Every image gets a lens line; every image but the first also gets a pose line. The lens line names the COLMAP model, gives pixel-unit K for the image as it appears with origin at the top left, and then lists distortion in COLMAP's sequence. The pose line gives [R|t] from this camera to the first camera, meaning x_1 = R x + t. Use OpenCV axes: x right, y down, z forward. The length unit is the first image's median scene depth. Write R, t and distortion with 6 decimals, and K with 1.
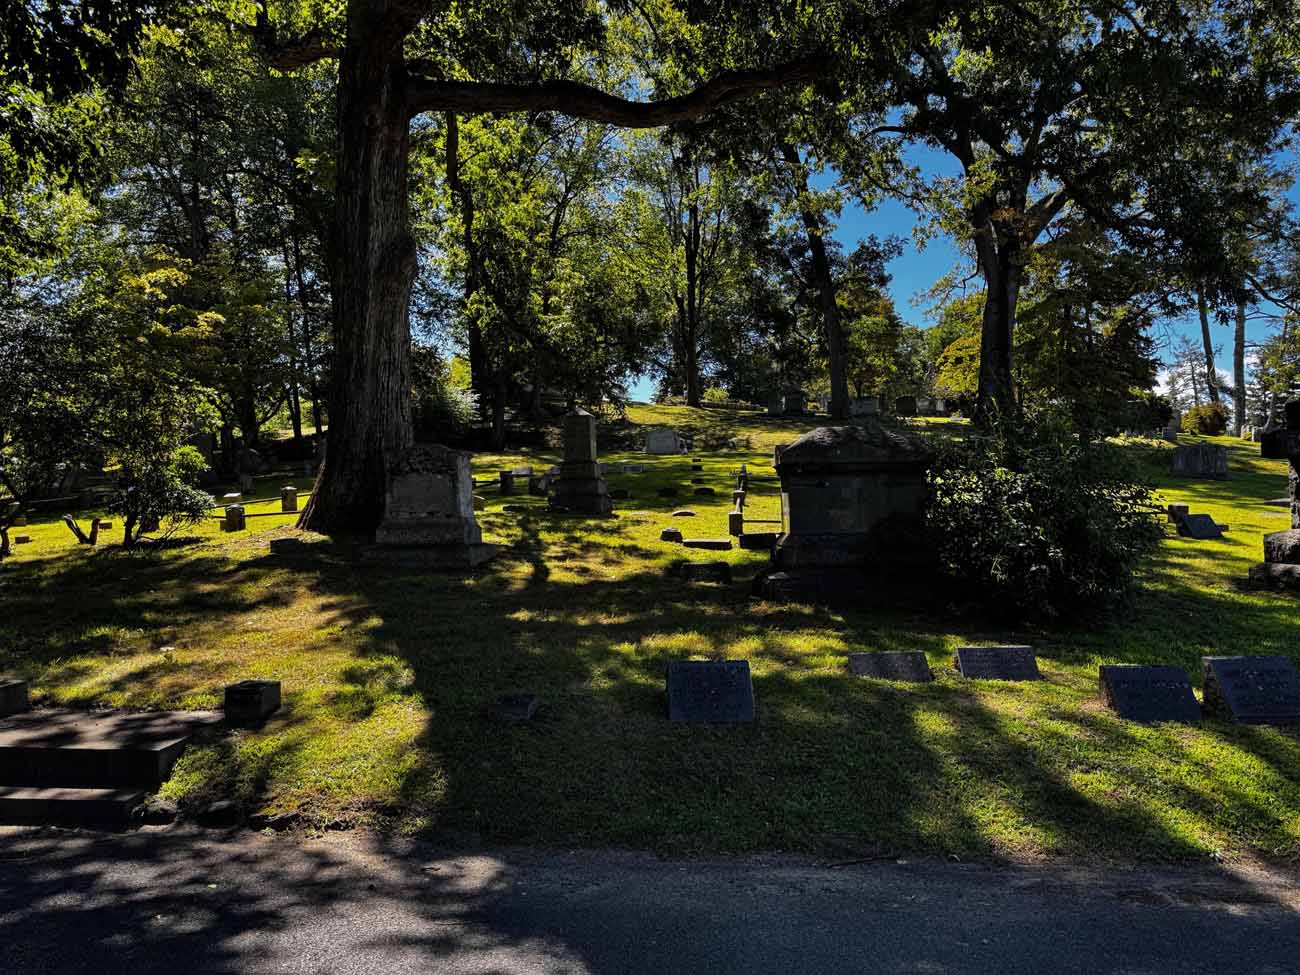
lens RADIAL K [[906.5, 0, 650.0], [0, 906.5, 487.5], [0, 0, 1]] dist [0.148716, -0.339205]
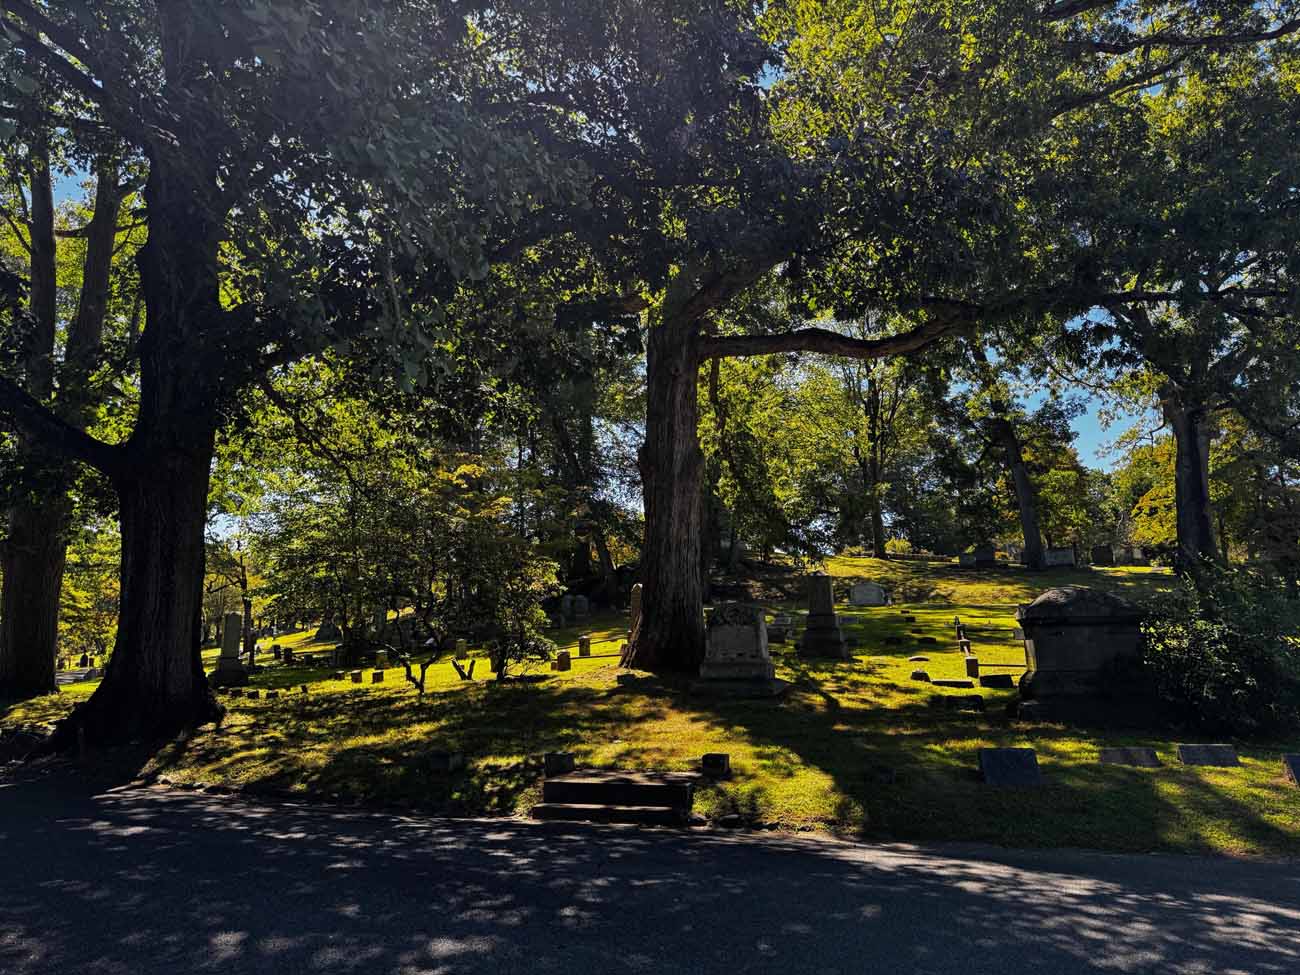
lens RADIAL K [[845.8, 0, 650.0], [0, 845.8, 487.5], [0, 0, 1]] dist [0.006424, -0.032720]
pose [[0.976277, -0.037638, -0.213228, -0.081257], [-0.000183, 0.984632, -0.174639, 0.001646], [0.216524, 0.170535, 0.961267, -0.232300]]
